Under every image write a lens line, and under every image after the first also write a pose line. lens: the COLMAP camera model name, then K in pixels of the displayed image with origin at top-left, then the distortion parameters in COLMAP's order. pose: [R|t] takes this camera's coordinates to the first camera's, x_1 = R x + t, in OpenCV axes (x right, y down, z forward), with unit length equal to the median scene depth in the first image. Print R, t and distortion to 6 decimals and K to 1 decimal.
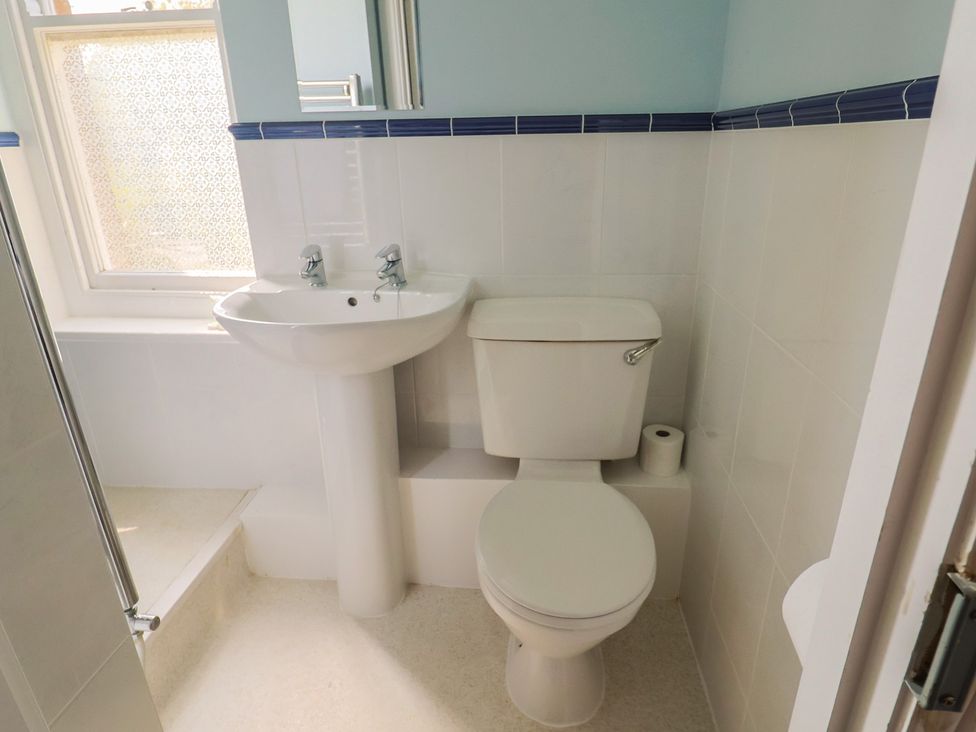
lens RADIAL K [[578.2, 0, 485.7], [0, 578.2, 371.0], [0, 0, 1]] dist [0.003678, -0.016931]
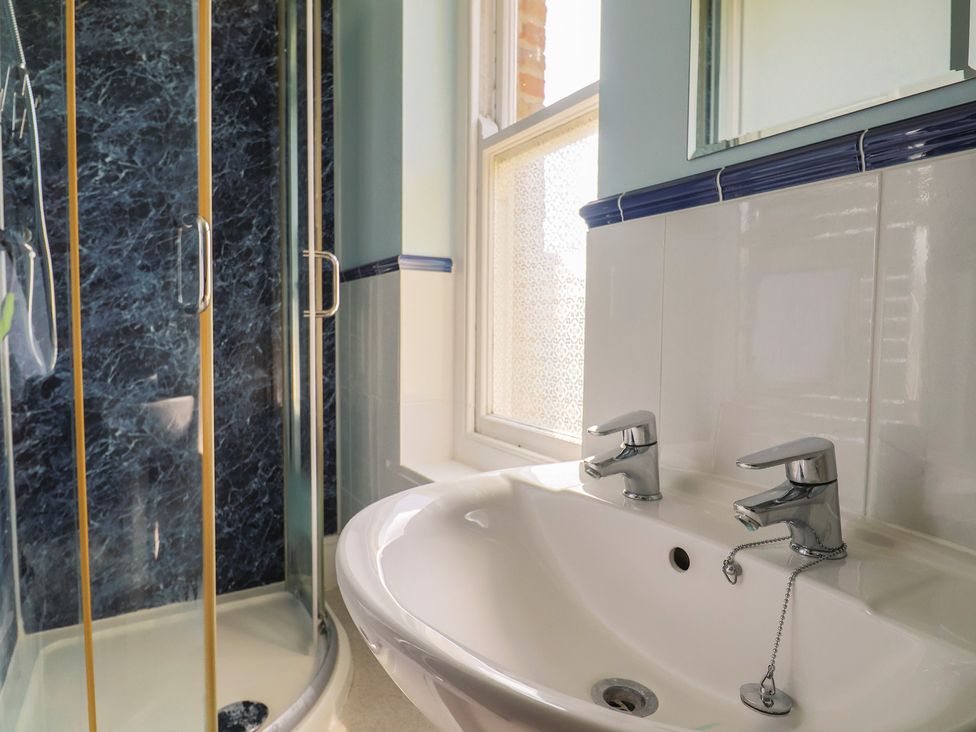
lens RADIAL K [[578.2, 0, 485.7], [0, 578.2, 371.0], [0, 0, 1]] dist [0.003678, -0.016931]
pose [[0.588289, 0.080031, -0.804681, -0.001371], [-0.323253, 0.935401, -0.143293, -0.139196], [0.741231, 0.344413, 0.576156, 0.626517]]
